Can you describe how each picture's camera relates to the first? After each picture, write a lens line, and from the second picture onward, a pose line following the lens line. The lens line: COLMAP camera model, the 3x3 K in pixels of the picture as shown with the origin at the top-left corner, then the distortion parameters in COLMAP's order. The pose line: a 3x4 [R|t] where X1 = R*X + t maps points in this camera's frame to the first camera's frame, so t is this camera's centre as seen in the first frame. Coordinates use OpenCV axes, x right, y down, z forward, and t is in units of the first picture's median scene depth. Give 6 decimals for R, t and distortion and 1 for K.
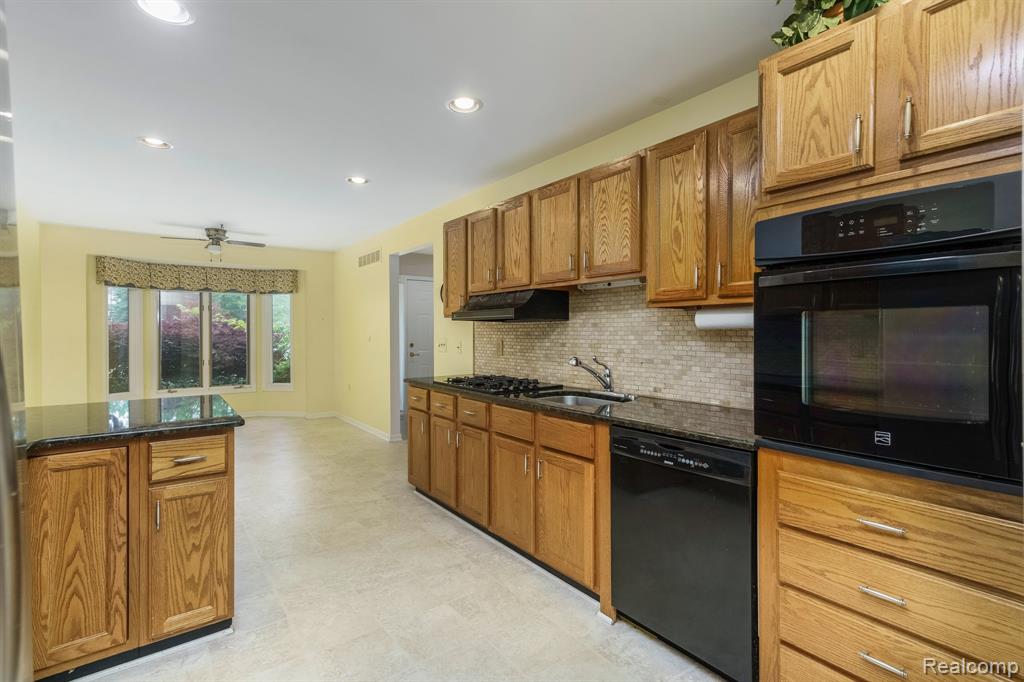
lens RADIAL K [[498.3, 0, 504.0], [0, 498.3, 338.6], [0, 0, 1]] dist [0.003185, -0.000099]
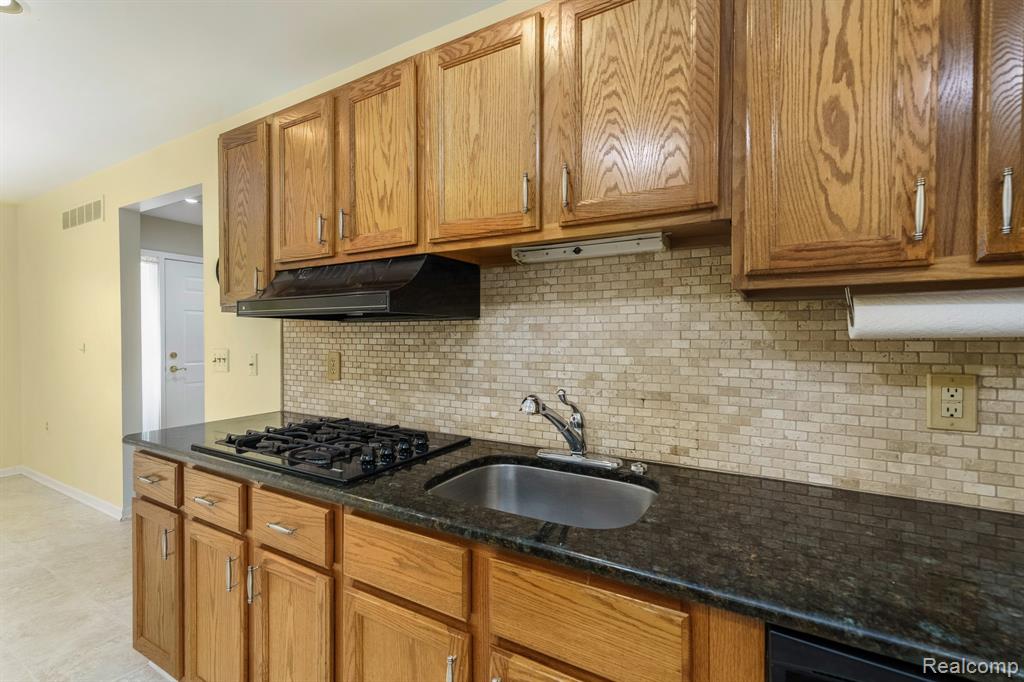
lens RADIAL K [[462.3, 0, 505.3], [0, 462.3, 340.3], [0, 0, 1]] dist [0.004176, 0.001824]
pose [[0.916934, -0.003194, 0.399026, -0.052754], [0.003782, 0.999993, -0.000687, -0.013885], [-0.399021, 0.002139, 0.916940, 0.569613]]
